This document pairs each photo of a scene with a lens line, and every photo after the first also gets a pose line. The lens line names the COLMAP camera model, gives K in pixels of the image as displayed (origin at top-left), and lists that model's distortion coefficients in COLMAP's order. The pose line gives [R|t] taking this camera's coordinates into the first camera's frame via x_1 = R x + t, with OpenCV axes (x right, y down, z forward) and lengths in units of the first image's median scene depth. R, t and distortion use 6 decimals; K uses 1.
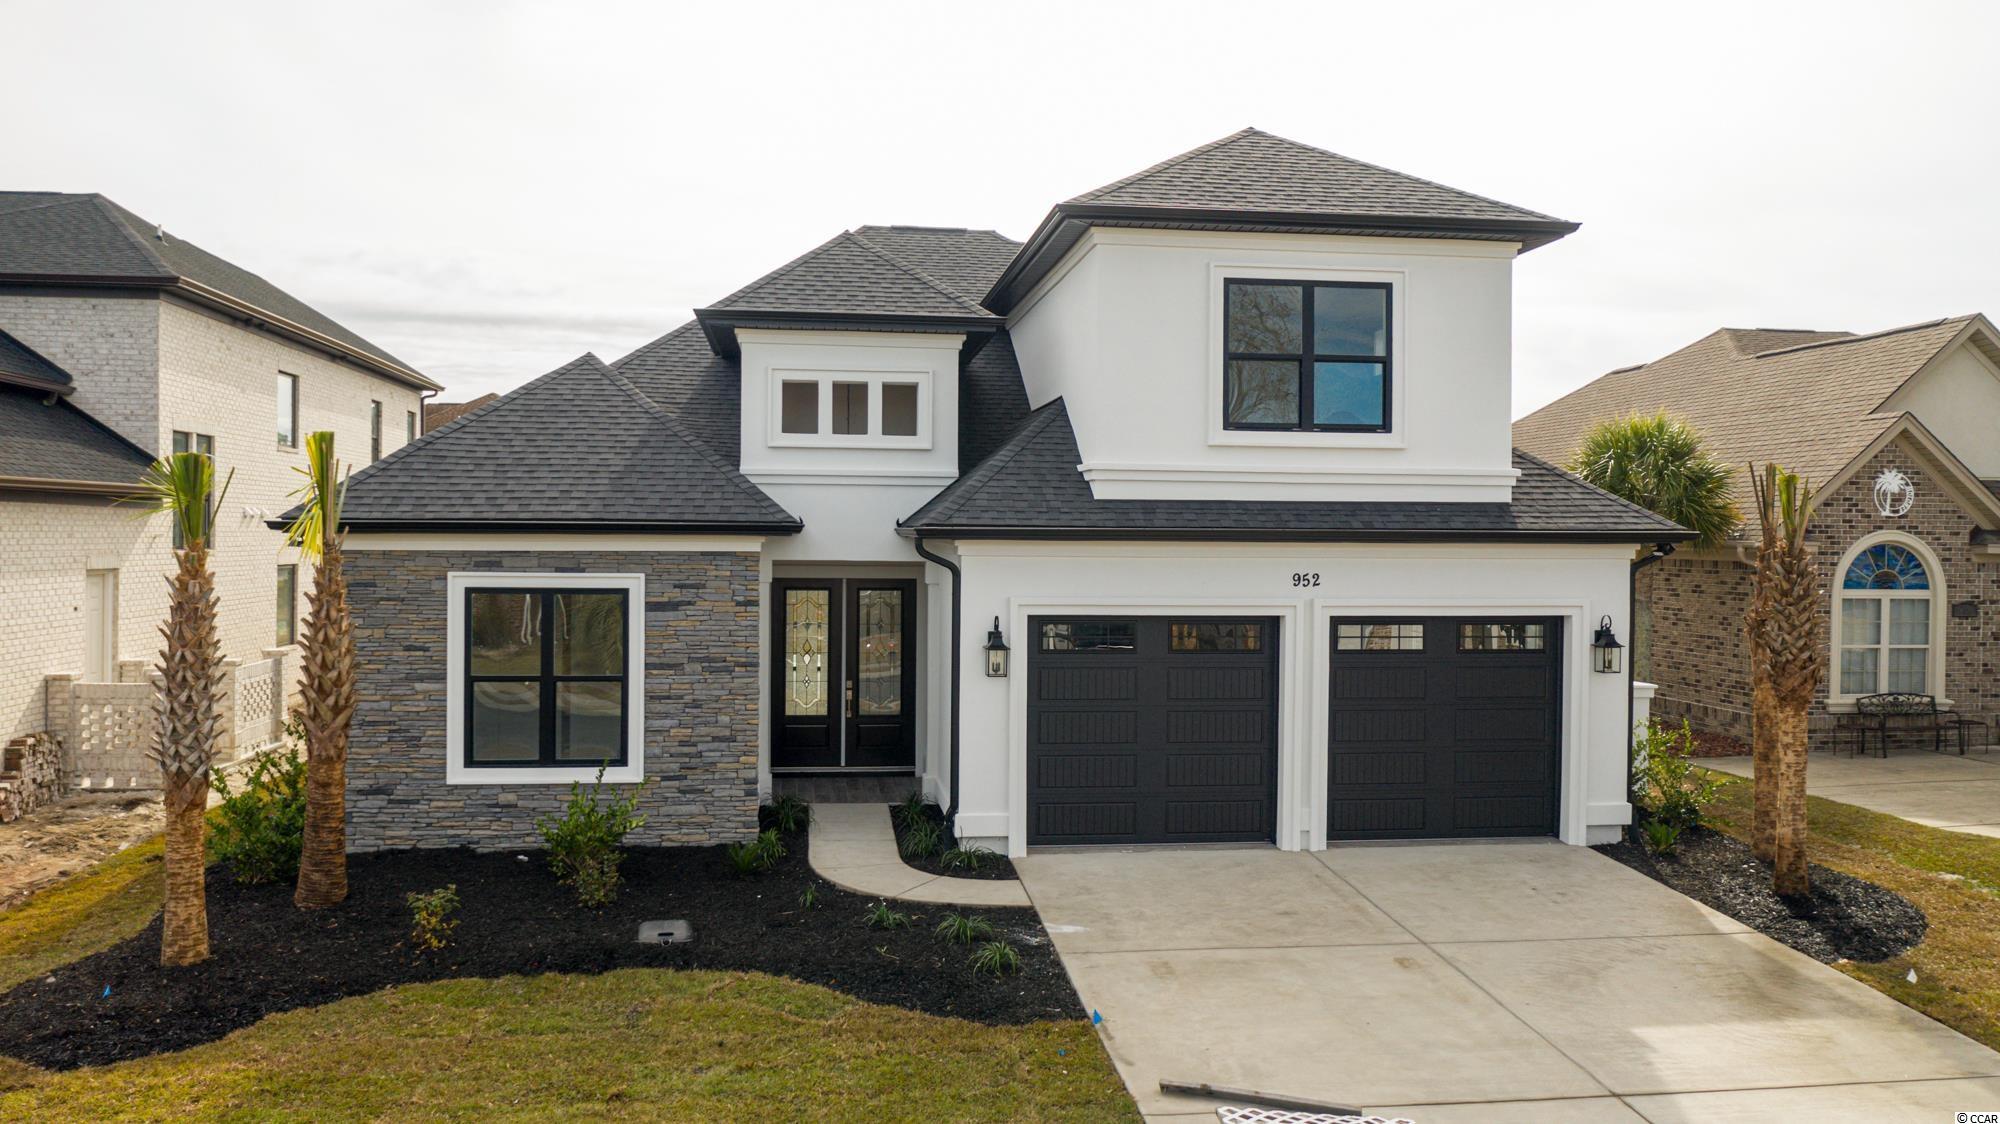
lens RADIAL K [[1589.5, 0, 1000.0], [0, 1589.5, 562.0], [0, 0, 1]] dist [-0.020270, 0.001643]
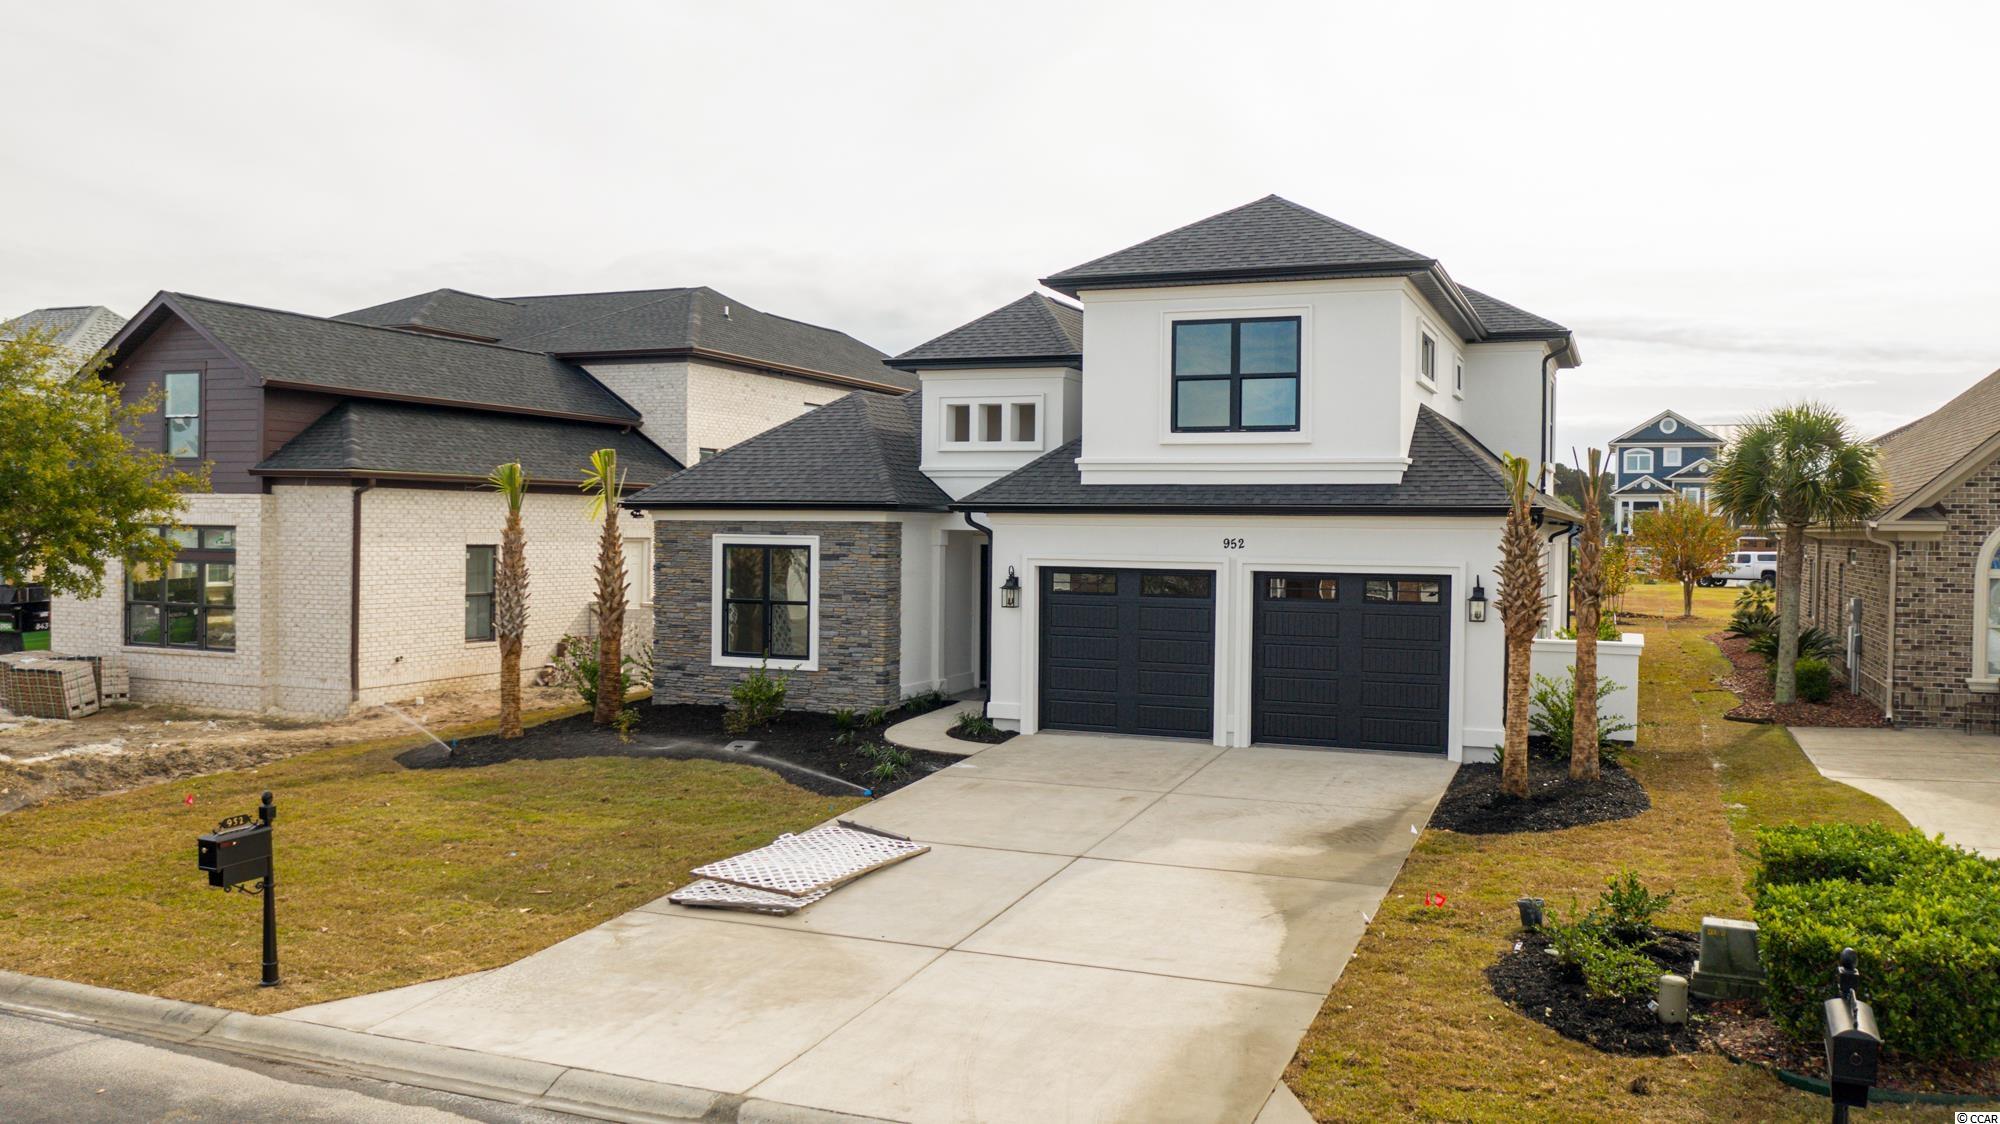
lens RADIAL K [[1589.5, 0, 1000.0], [0, 1589.5, 562.0], [0, 0, 1]] dist [-0.020270, 0.001643]
pose [[0.869910, 0.012613, -0.493050, 0.681243], [-0.012854, 0.999913, 0.002901, 0.025531], [0.493044, 0.003814, 0.869996, -0.255331]]
